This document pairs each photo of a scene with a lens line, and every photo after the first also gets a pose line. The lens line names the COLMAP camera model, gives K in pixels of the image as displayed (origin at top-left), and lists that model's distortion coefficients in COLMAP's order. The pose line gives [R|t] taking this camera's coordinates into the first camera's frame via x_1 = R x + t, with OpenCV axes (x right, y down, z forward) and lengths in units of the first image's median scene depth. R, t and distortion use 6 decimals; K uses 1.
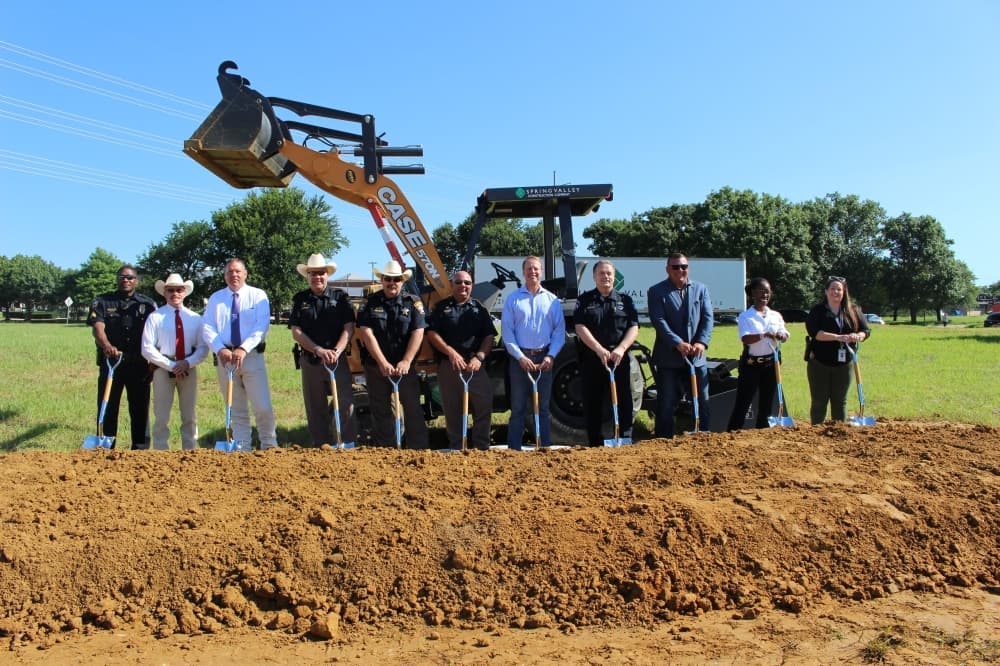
lens RADIAL K [[826.8, 0, 498.1], [0, 826.8, 331.0], [0, 0, 1]] dist [-0.159274, 0.132823]
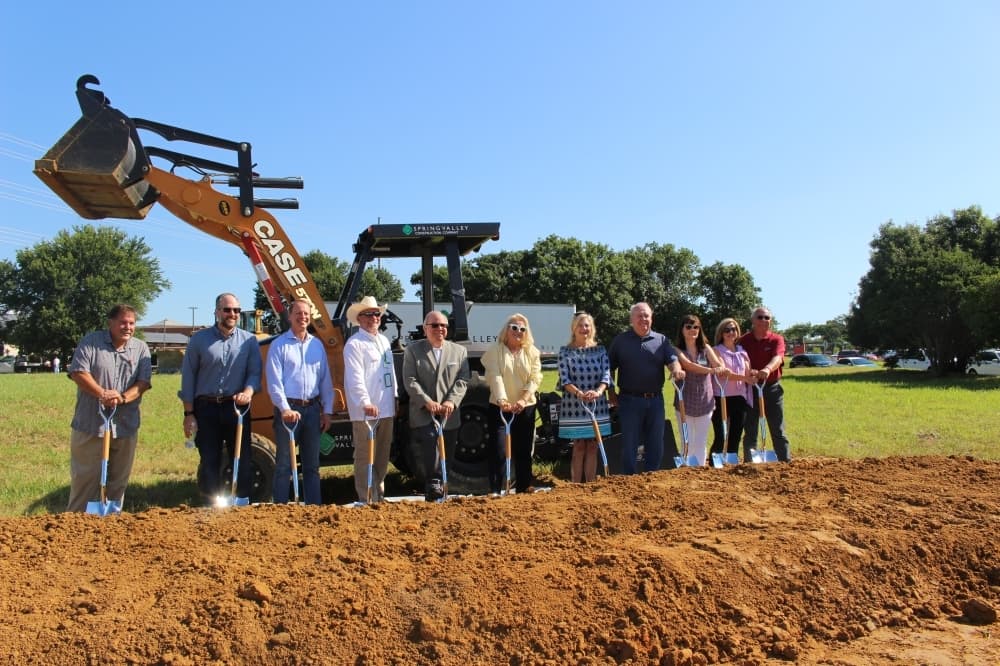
lens RADIAL K [[823.8, 0, 499.0], [0, 823.8, 331.2], [0, 0, 1]] dist [-0.160123, 0.127497]
pose [[0.976661, 0.000733, 0.214784, -0.150771], [0.011227, 0.998453, -0.054460, 0.006073], [-0.214492, 0.055601, 0.975142, 0.110506]]
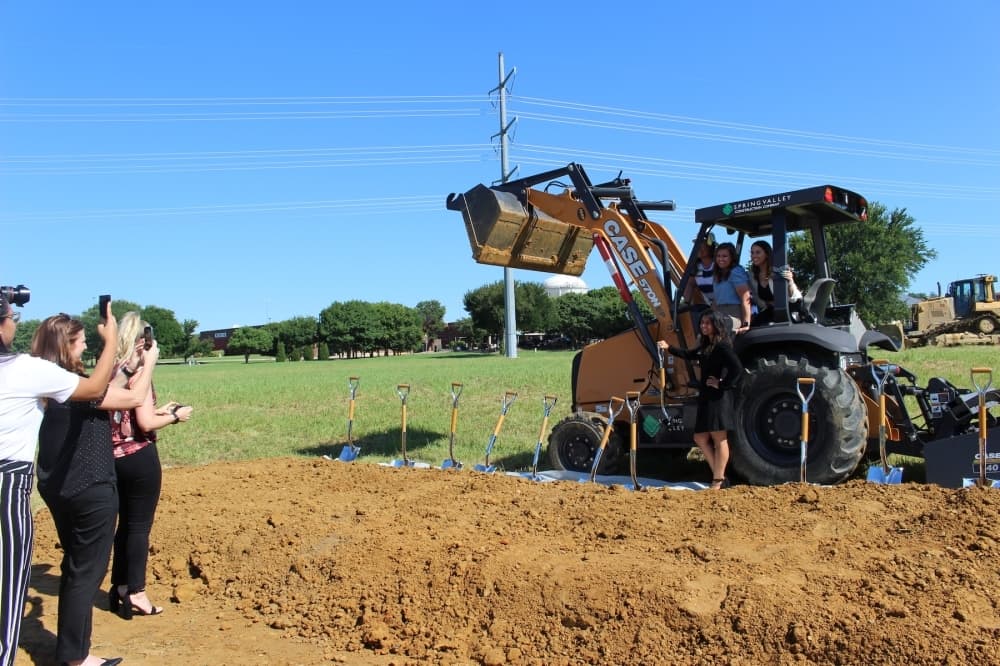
lens RADIAL K [[826.8, 0, 498.1], [0, 826.8, 331.0], [0, 0, 1]] dist [-0.159274, 0.132823]
pose [[0.739415, -0.037832, -0.672186, 0.913283], [0.018461, 0.999184, -0.035929, -0.007044], [0.672997, 0.014157, 0.739510, 0.312388]]
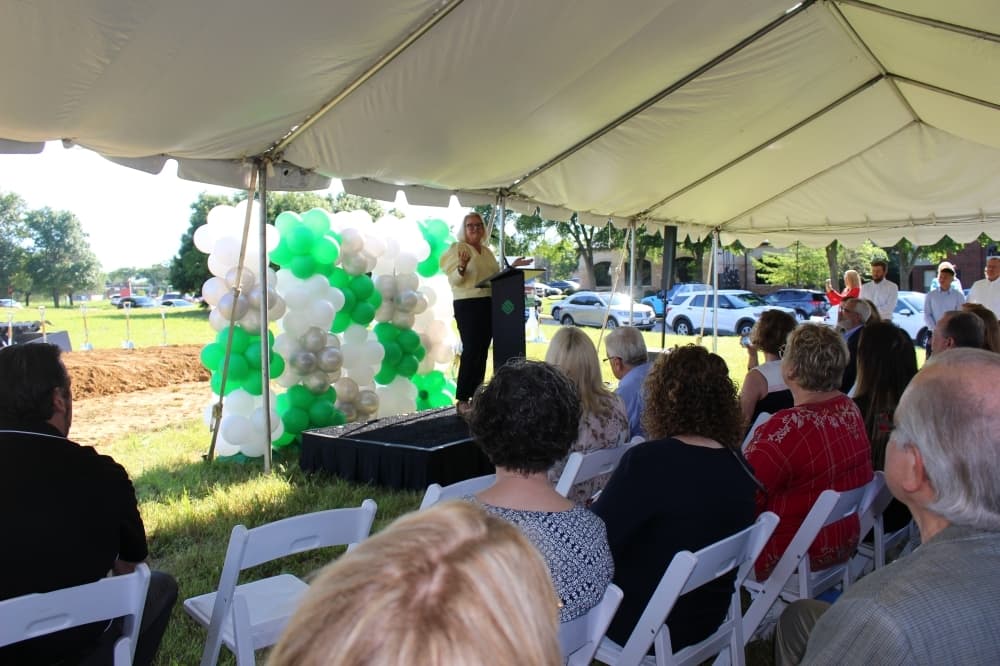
lens RADIAL K [[828.3, 0, 502.0], [0, 828.3, 328.8], [0, 0, 1]] dist [-0.158938, 0.127276]
pose [[0.530077, -0.032188, 0.847338, -1.297842], [0.019189, 0.999479, 0.025964, 0.055501], [-0.847732, 0.002497, 0.530419, -1.543632]]
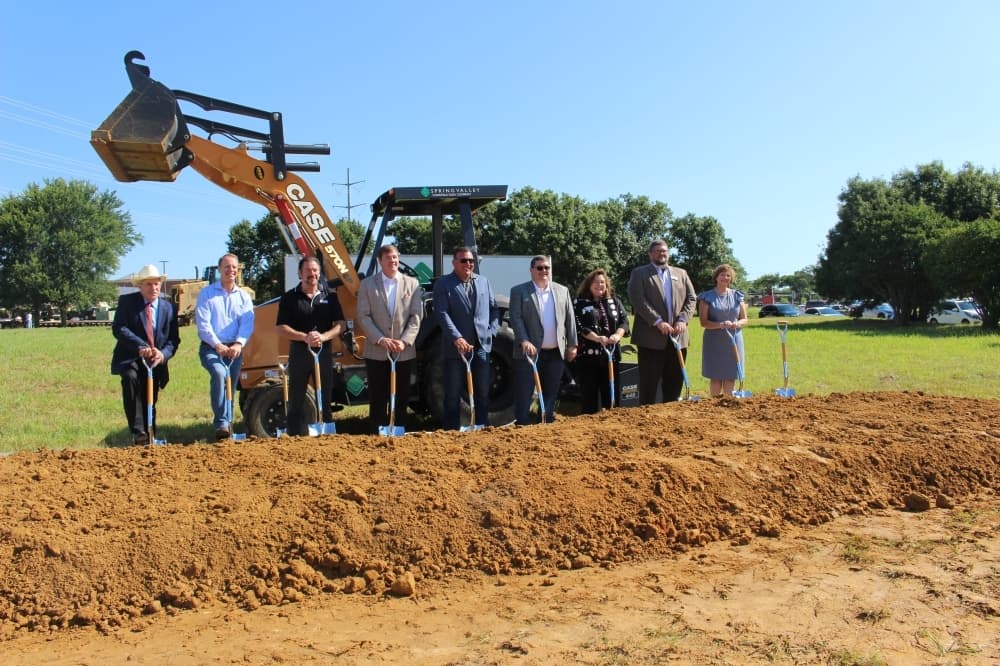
lens RADIAL K [[826.2, 0, 502.5], [0, 826.2, 327.8], [0, 0, 1]] dist [-0.165461, 0.138944]
pose [[0.967048, -0.017911, 0.253963, -0.303471], [0.018195, 0.999834, 0.001231, 0.014478], [-0.253943, 0.003431, 0.967213, -0.091280]]
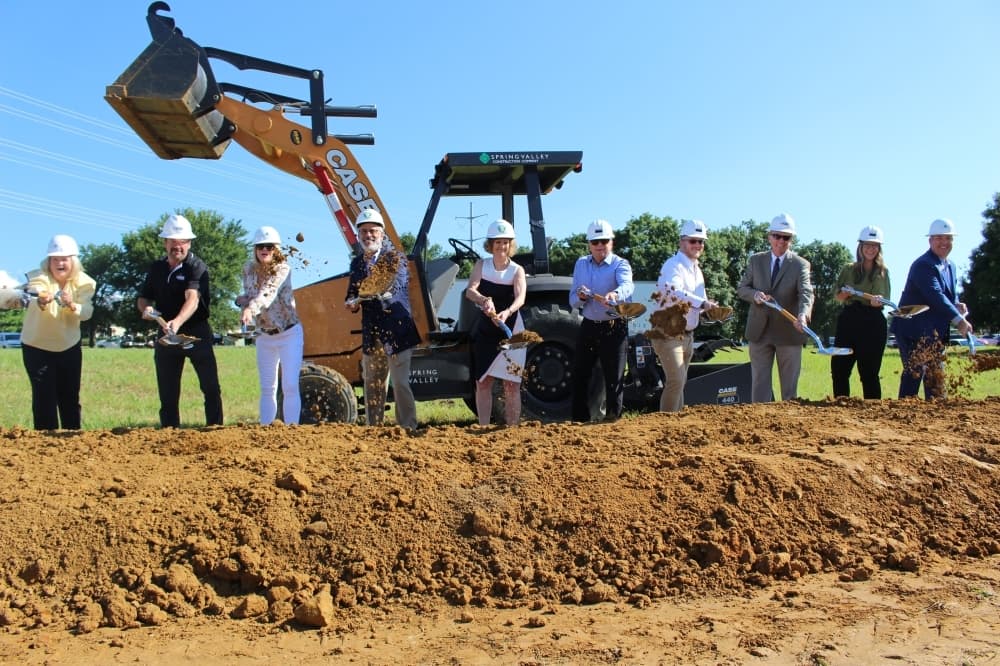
lens RADIAL K [[823.8, 0, 499.0], [0, 823.8, 331.2], [0, 0, 1]] dist [-0.160123, 0.127497]
pose [[0.994575, 0.000234, 0.104017, -0.105273], [0.003802, 0.999247, -0.038602, 0.121261], [-0.103948, 0.038788, 0.993826, 0.213470]]
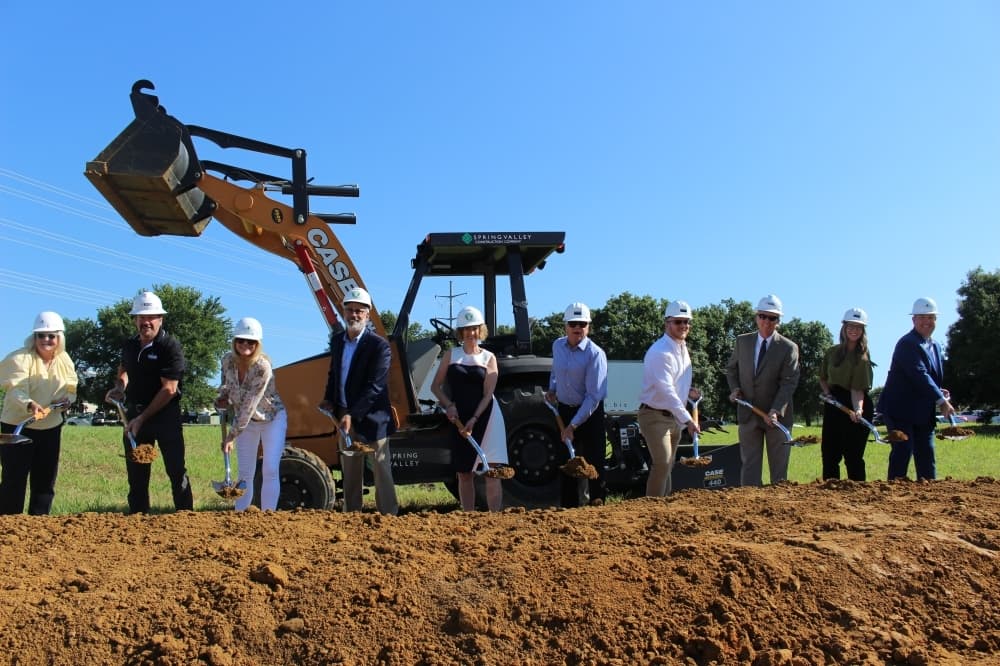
lens RADIAL K [[828.3, 0, 502.0], [0, 828.3, 328.8], [0, 0, 1]] dist [-0.158938, 0.127276]
pose [[0.991193, 0.013513, 0.131737, -0.109830], [0.004623, 0.990643, -0.136404, 0.113946], [-0.132348, 0.135811, 0.981855, 0.231891]]
